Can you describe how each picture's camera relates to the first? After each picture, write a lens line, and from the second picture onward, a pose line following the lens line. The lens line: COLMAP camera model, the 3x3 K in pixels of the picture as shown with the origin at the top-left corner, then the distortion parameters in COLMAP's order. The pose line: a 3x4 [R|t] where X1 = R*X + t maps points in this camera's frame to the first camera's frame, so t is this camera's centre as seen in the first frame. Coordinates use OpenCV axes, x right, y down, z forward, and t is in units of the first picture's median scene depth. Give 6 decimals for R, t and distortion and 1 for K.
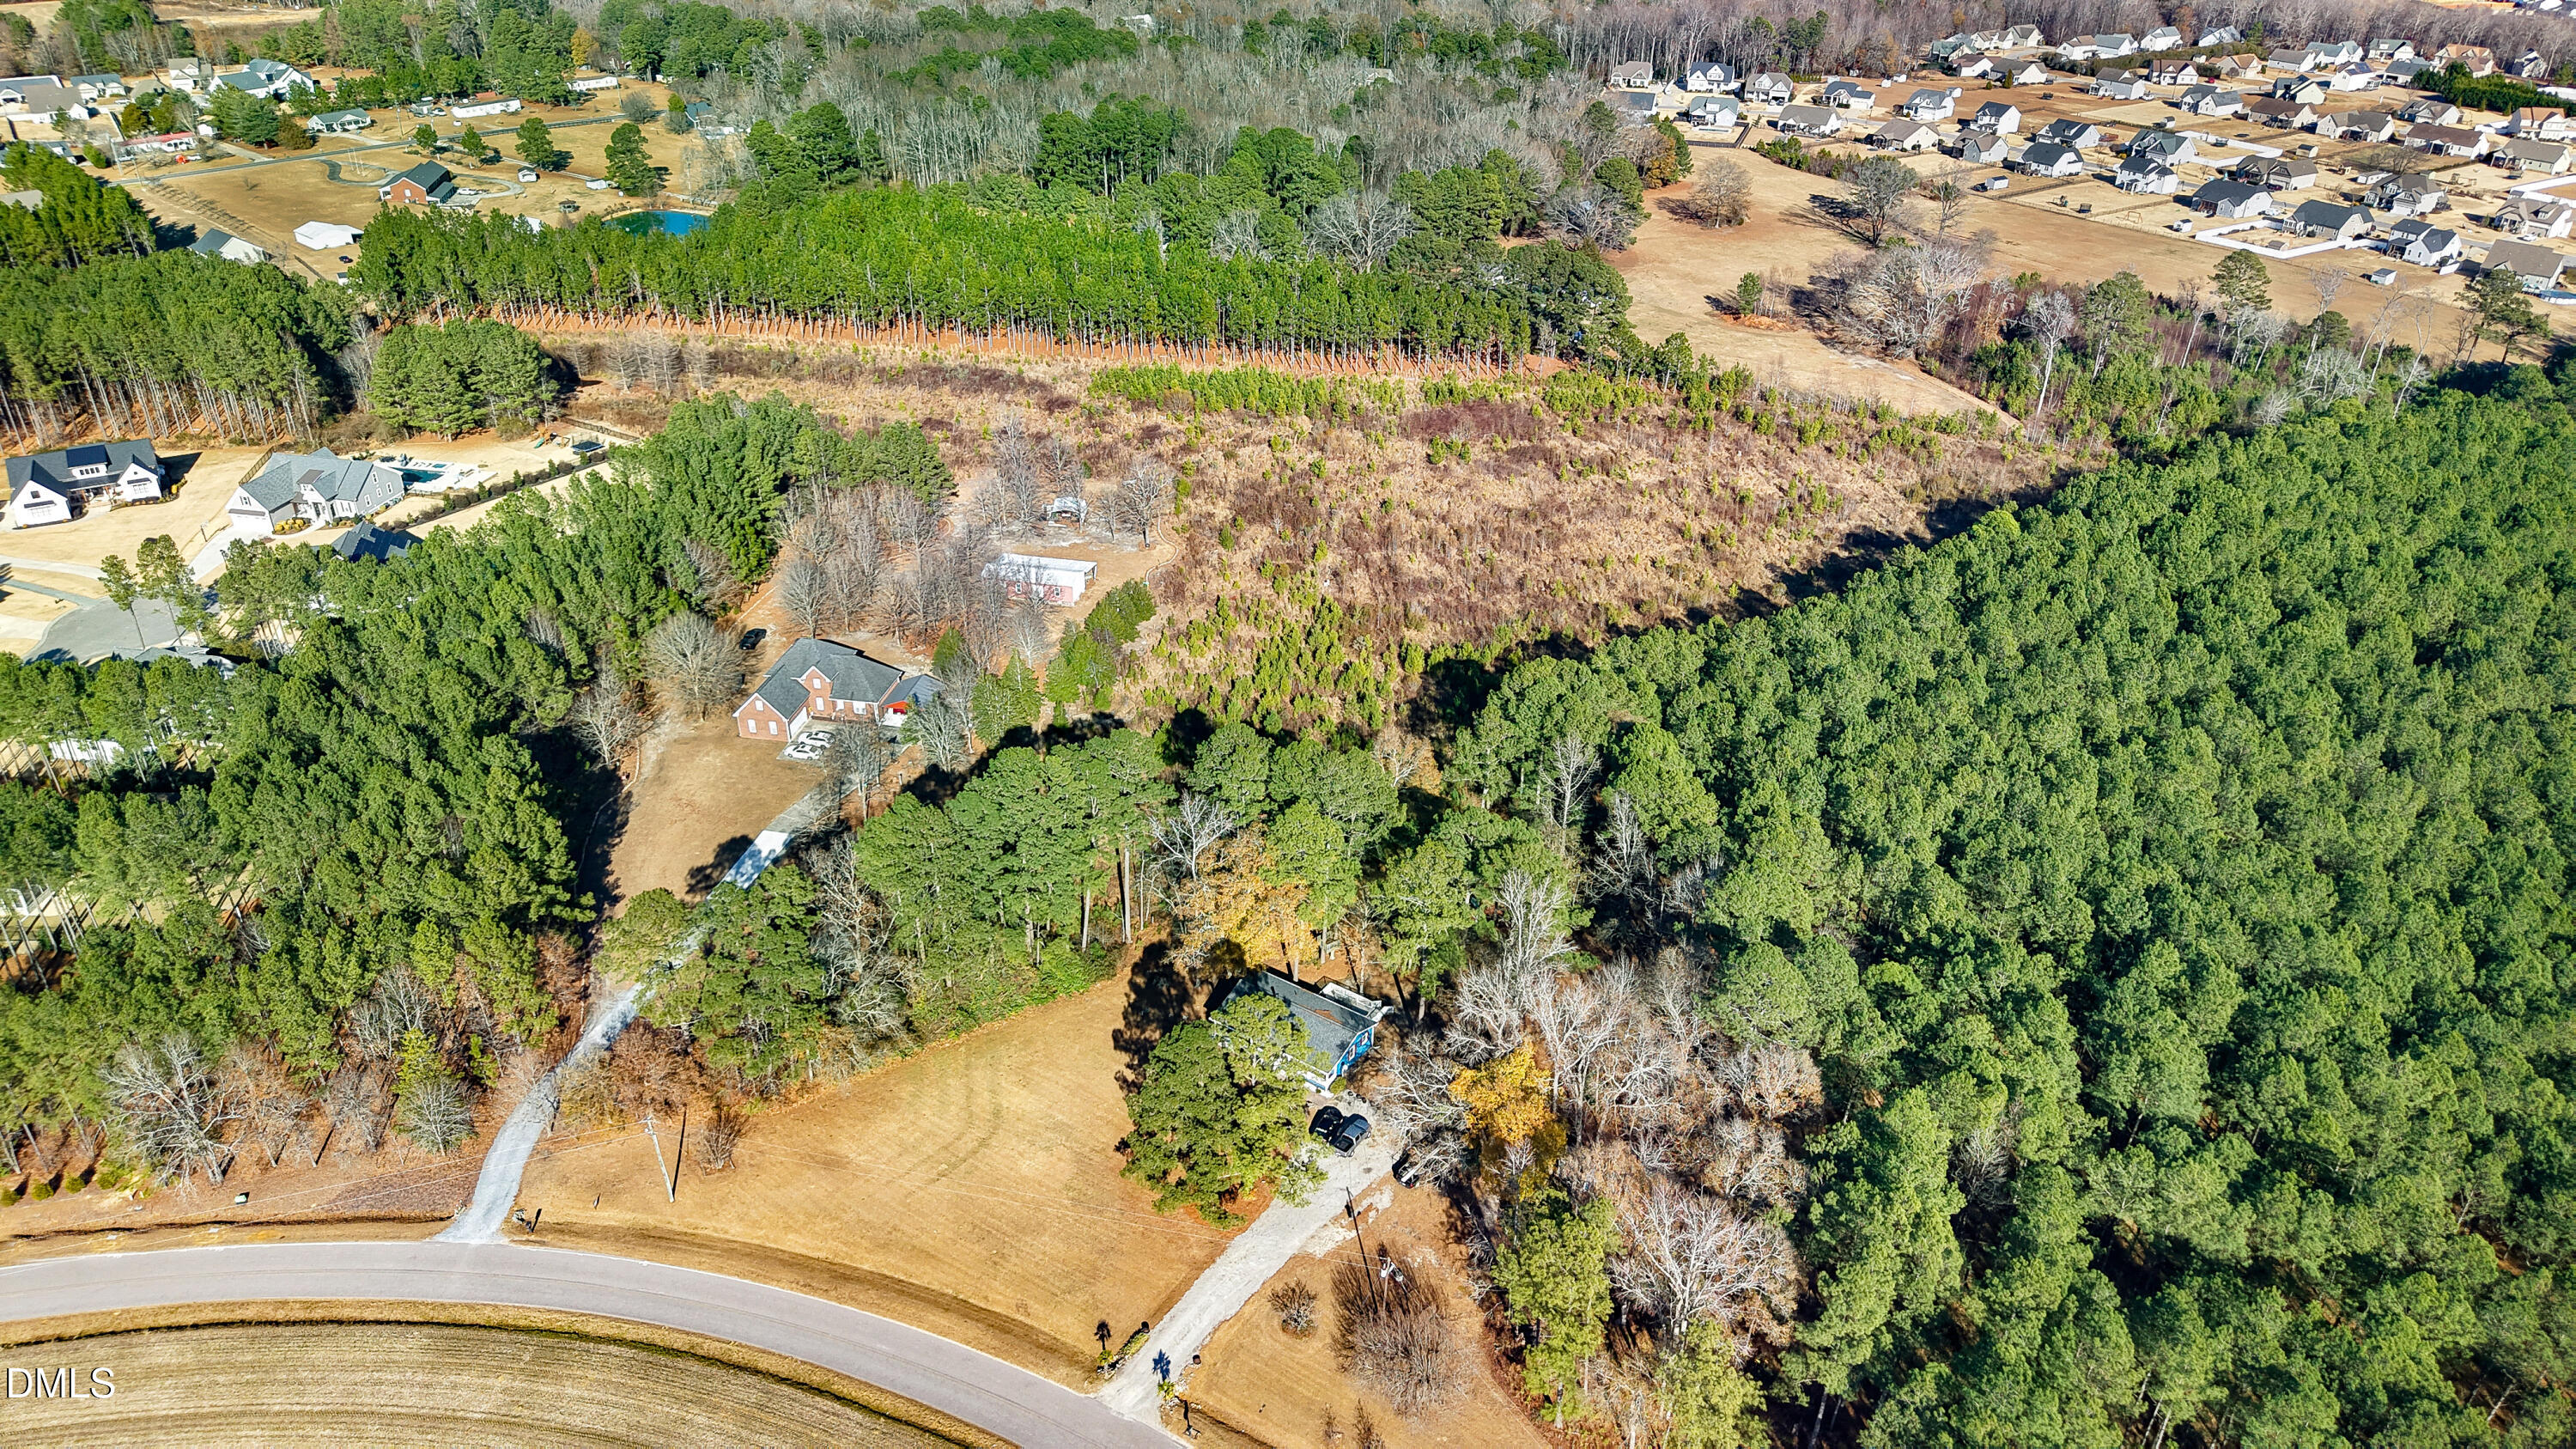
lens RADIAL K [[1760.0, 0, 1288.0], [0, 1760.0, 724.5], [0, 0, 1]] dist [0.001367, -0.001077]
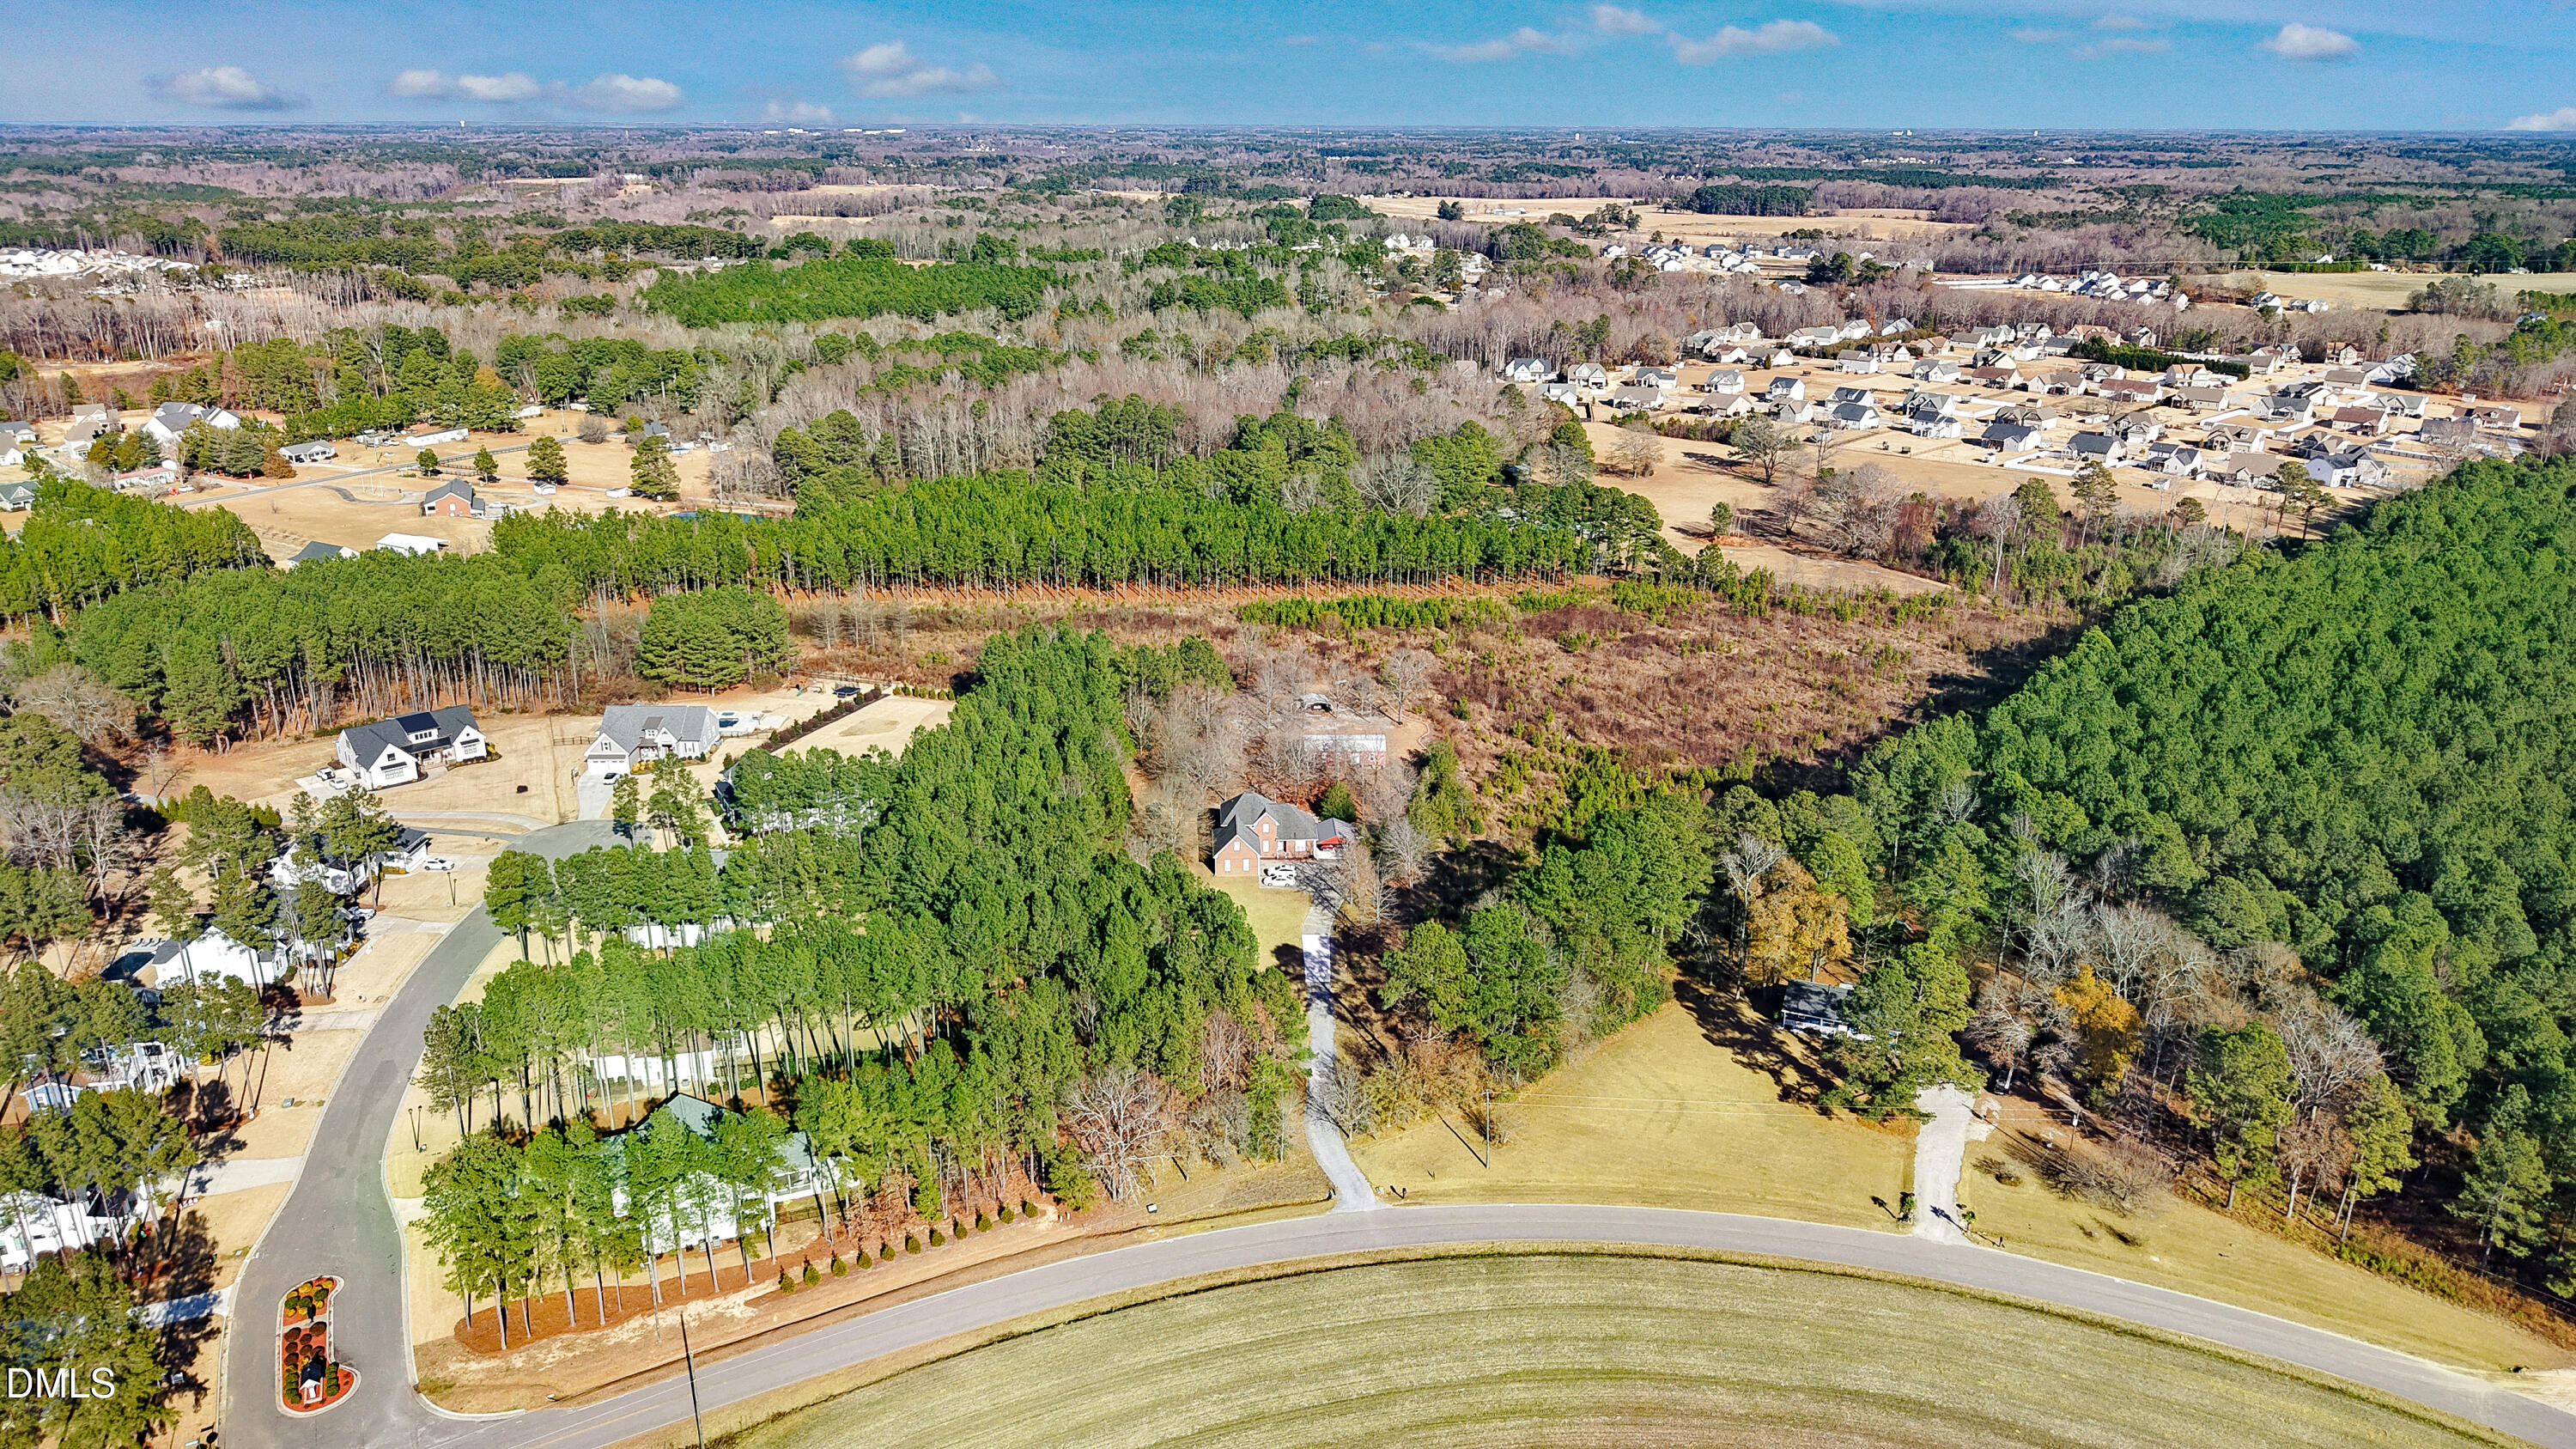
lens RADIAL K [[1769.1, 0, 1288.0], [0, 1769.1, 724.5], [0, 0, 1]] dist [0.017506, -0.020034]
pose [[0.976507, -0.076513, 0.201442, -0.212812], [0.110732, 0.980142, -0.164498, 0.045654], [-0.184856, 0.182939, 0.965589, -0.071370]]
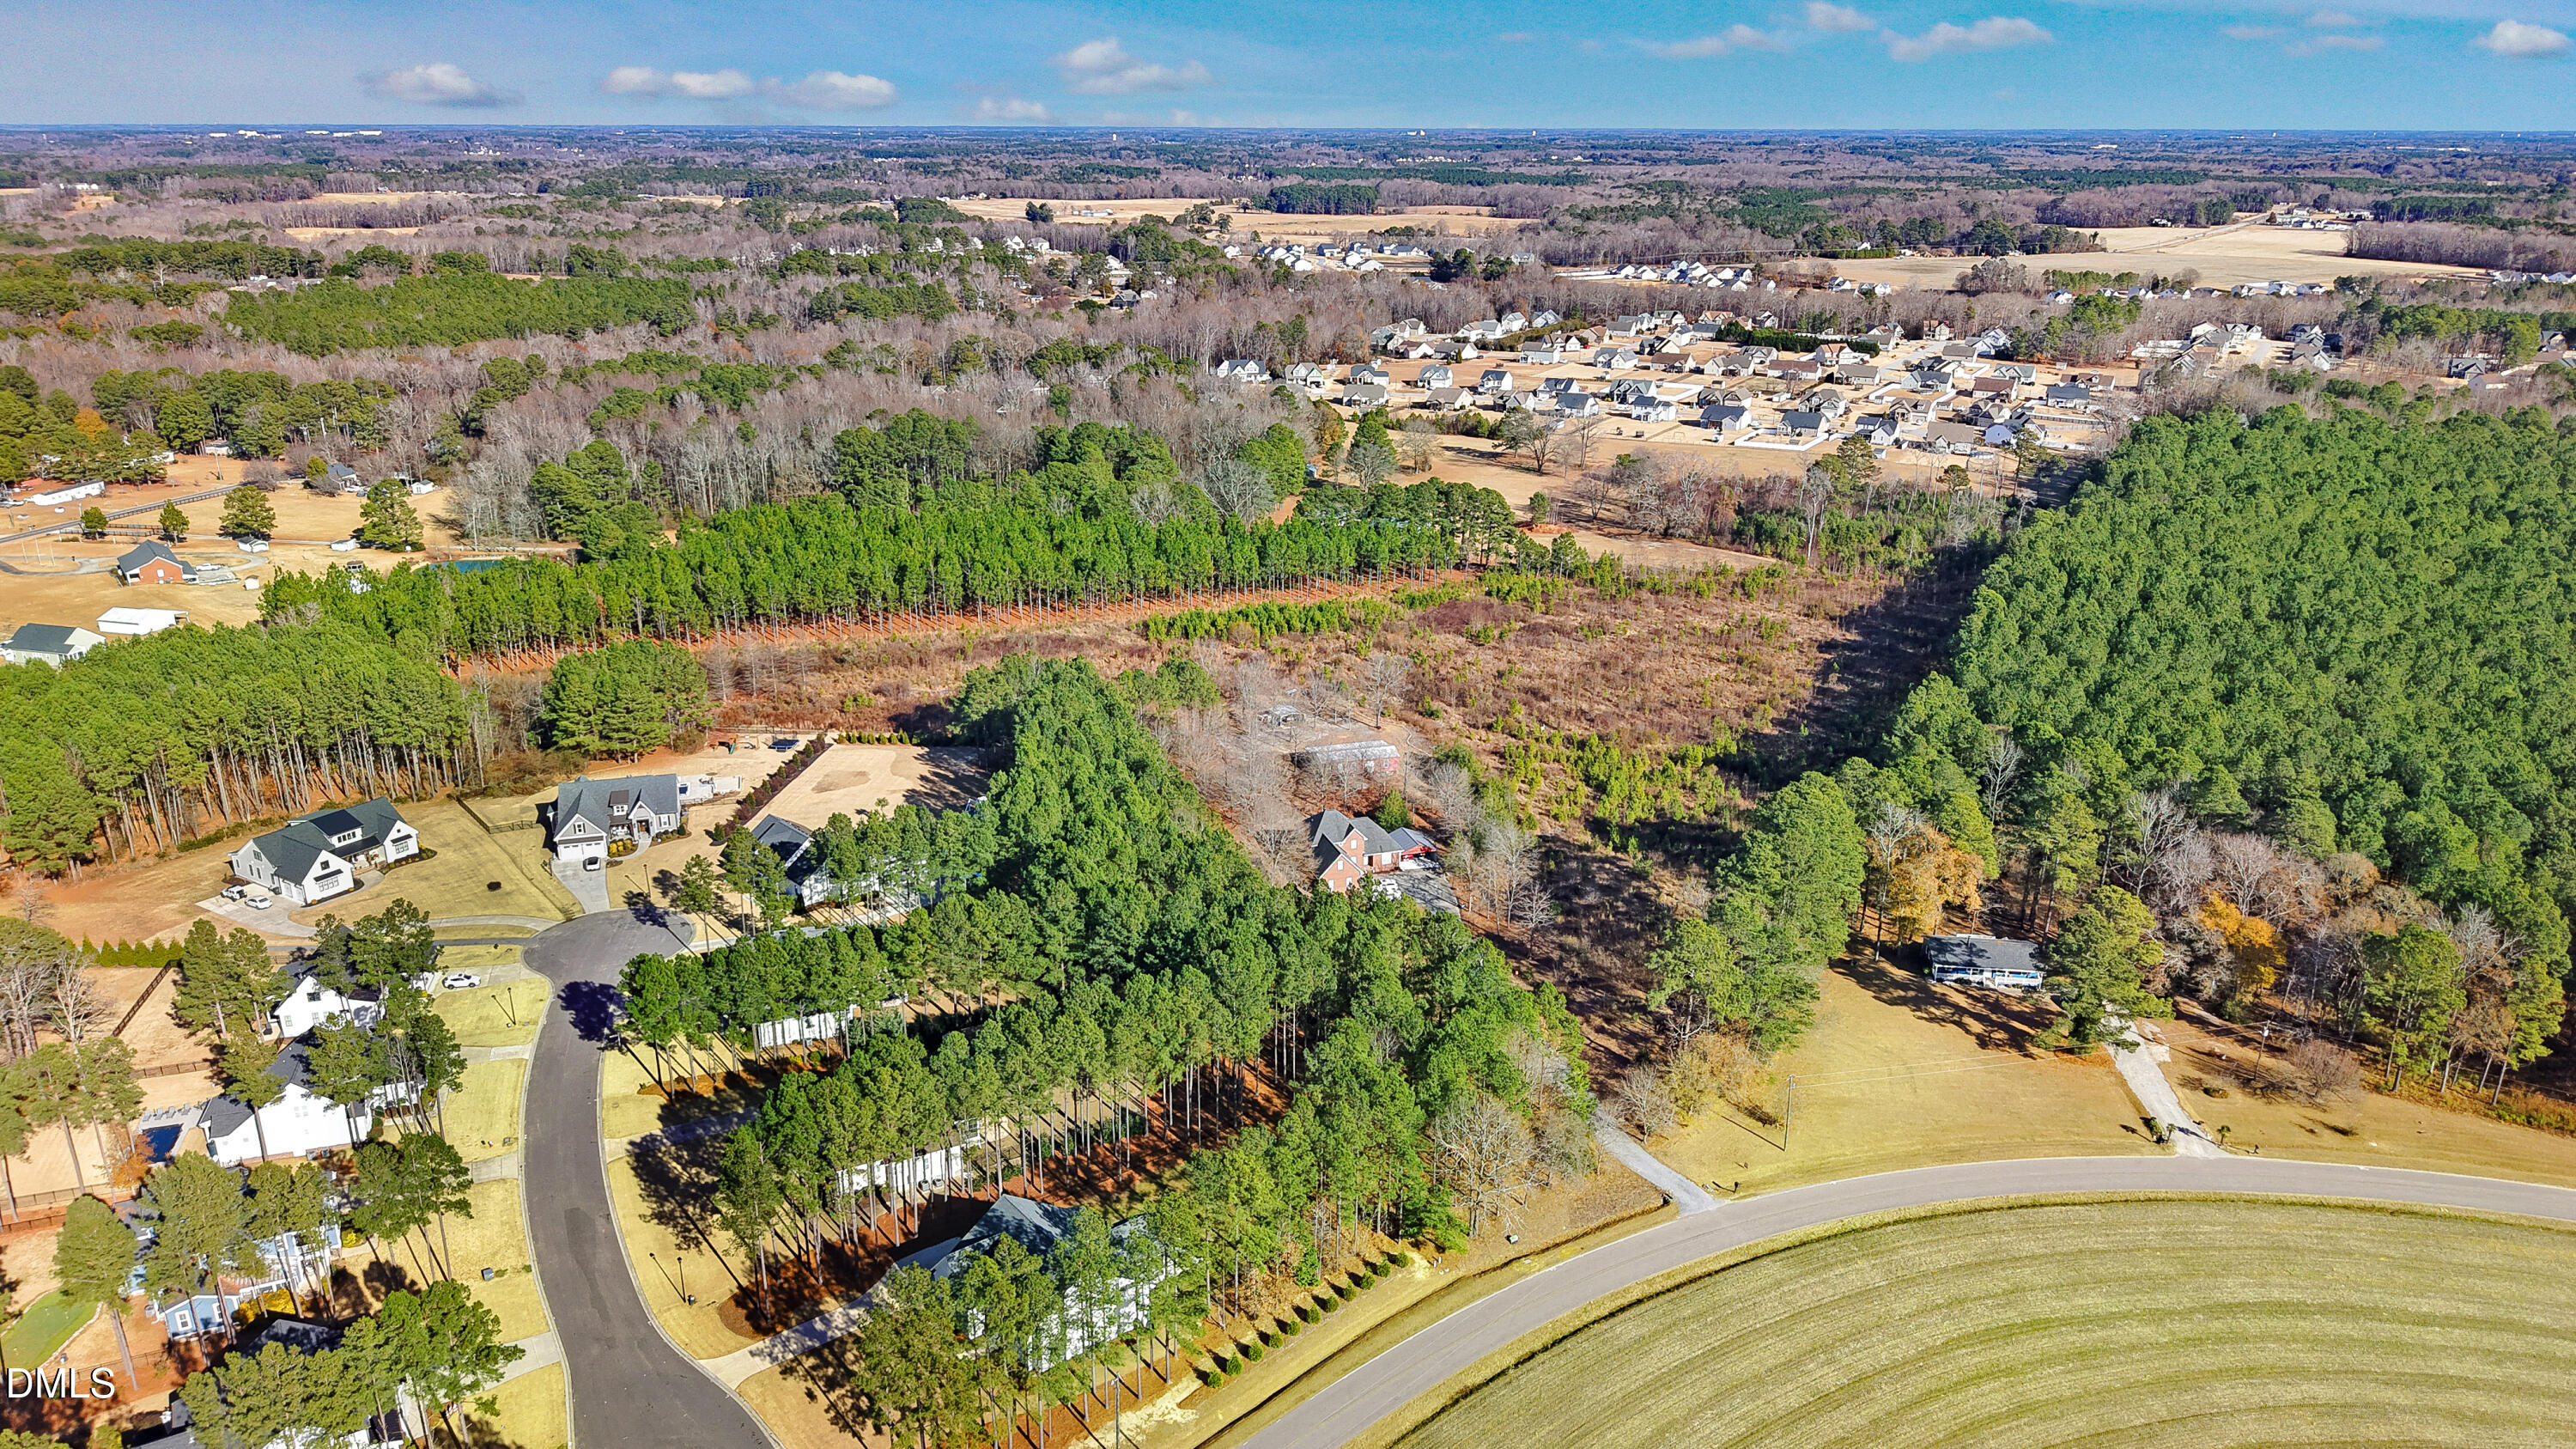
lens RADIAL K [[1769.1, 0, 1288.0], [0, 1769.1, 724.5], [0, 0, 1]] dist [0.017506, -0.020034]
pose [[0.888203, -0.156182, 0.432090, -0.349513], [0.229469, 0.965552, -0.122689, 0.014254], [-0.398044, 0.208124, 0.893446, -0.019993]]
